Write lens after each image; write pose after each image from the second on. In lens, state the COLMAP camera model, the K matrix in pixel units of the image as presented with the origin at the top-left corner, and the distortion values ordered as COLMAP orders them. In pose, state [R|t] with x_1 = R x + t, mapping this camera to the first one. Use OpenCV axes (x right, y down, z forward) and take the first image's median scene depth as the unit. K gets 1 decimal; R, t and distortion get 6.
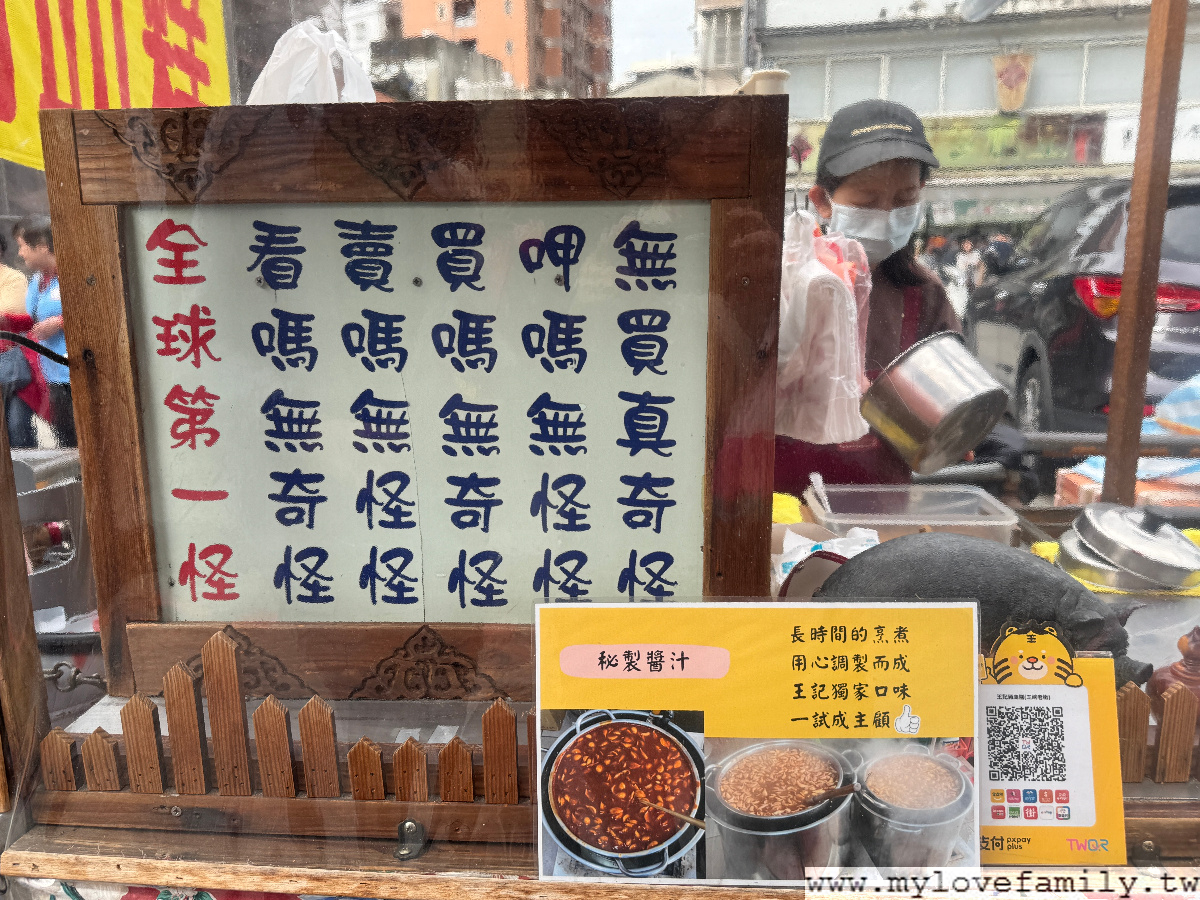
lens RADIAL K [[913.5, 0, 600.5], [0, 913.5, 443.5], [0, 0, 1]] dist [0.095871, -0.007493]
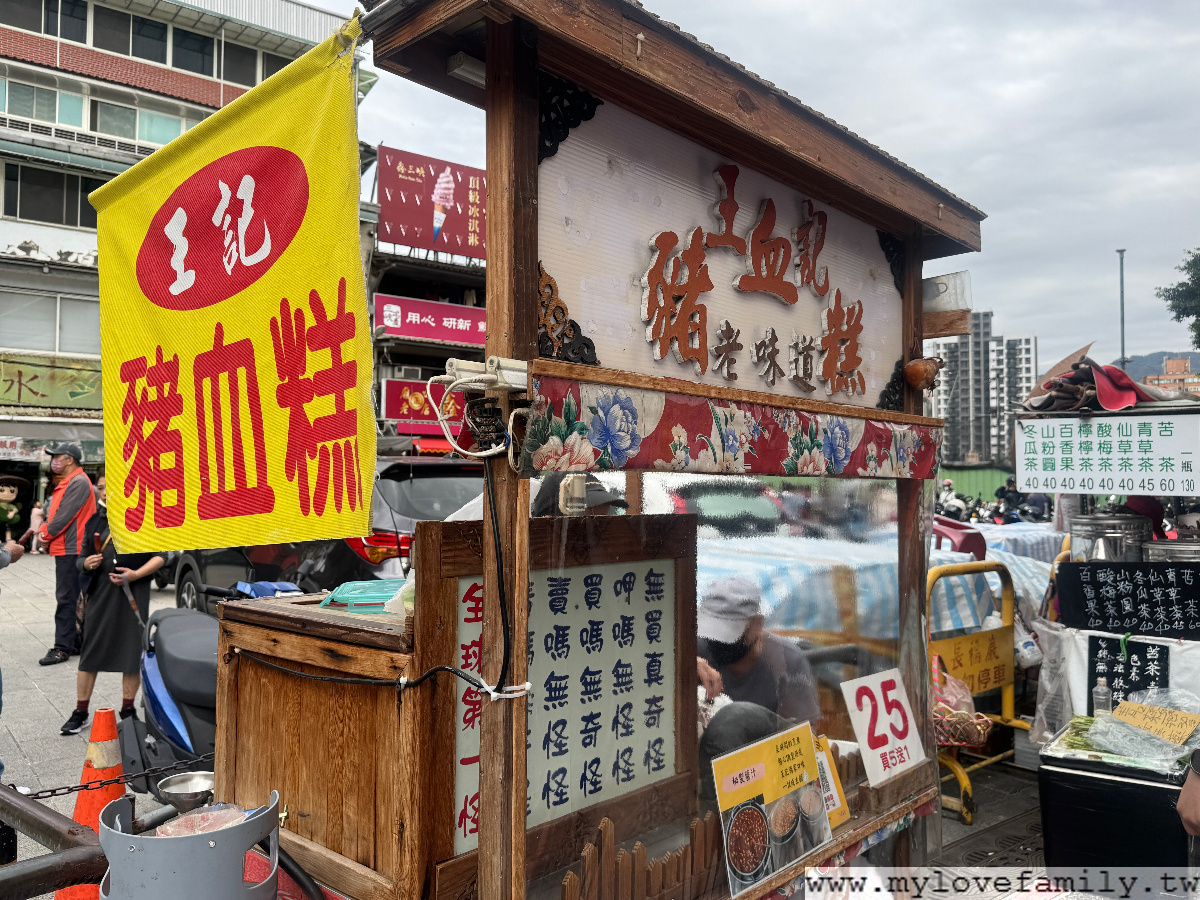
lens RADIAL K [[913.5, 0, 602.9], [0, 913.5, 448.7], [0, 0, 1]] dist [0.095871, -0.007493]
pose [[0.623628, 0.048046, 0.780244, -1.583350], [0.141360, 0.974724, -0.173007, -0.157155], [-0.768834, 0.218187, 0.601073, -0.203882]]
